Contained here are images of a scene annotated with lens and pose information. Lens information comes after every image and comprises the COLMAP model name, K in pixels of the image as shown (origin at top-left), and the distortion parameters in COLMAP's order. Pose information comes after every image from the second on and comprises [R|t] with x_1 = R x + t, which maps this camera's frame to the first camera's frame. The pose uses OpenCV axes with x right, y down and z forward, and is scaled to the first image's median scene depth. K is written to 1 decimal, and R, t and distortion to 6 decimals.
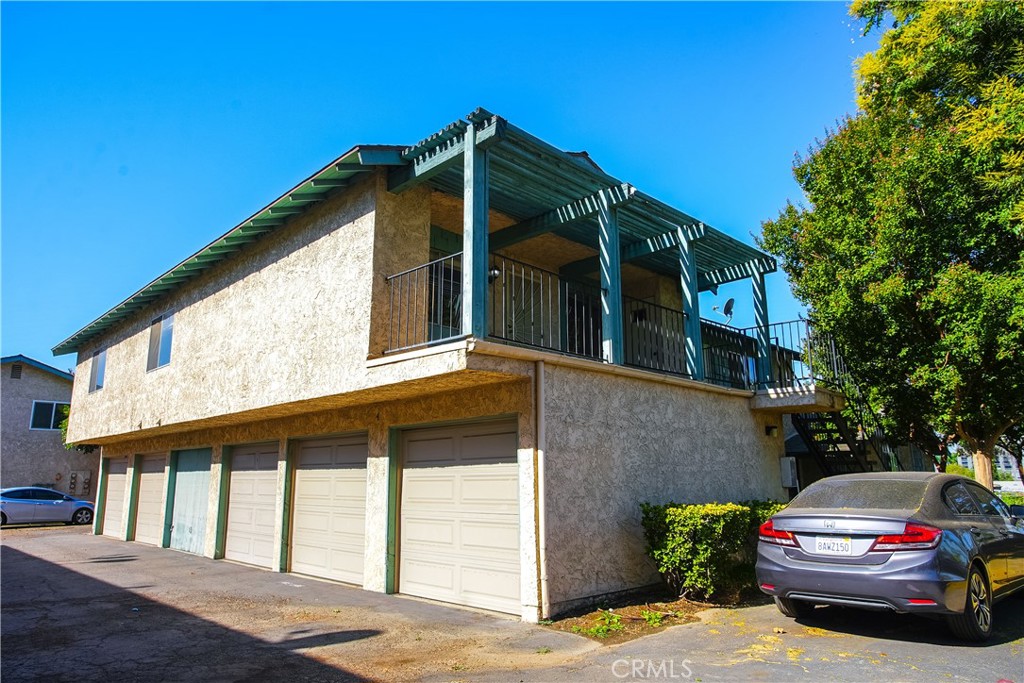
lens RADIAL K [[673.1, 0, 512.0], [0, 673.1, 341.5], [0, 0, 1]] dist [-0.000578, -0.000096]
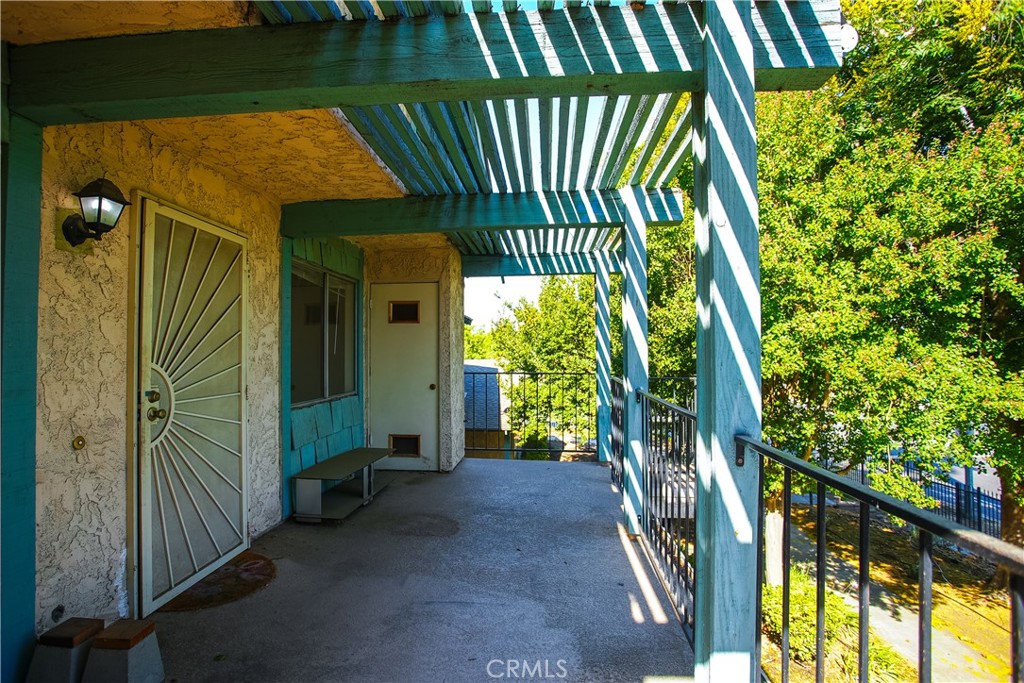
lens RADIAL K [[502.4, 0, 503.8], [0, 502.4, 335.4], [0, 0, 1]] dist [-0.056953, 0.029806]
pose [[0.760595, 0.021071, 0.648884, -0.028615], [-0.135749, 0.982542, 0.127213, -0.099262], [-0.634876, -0.184843, 0.750177, 0.757519]]
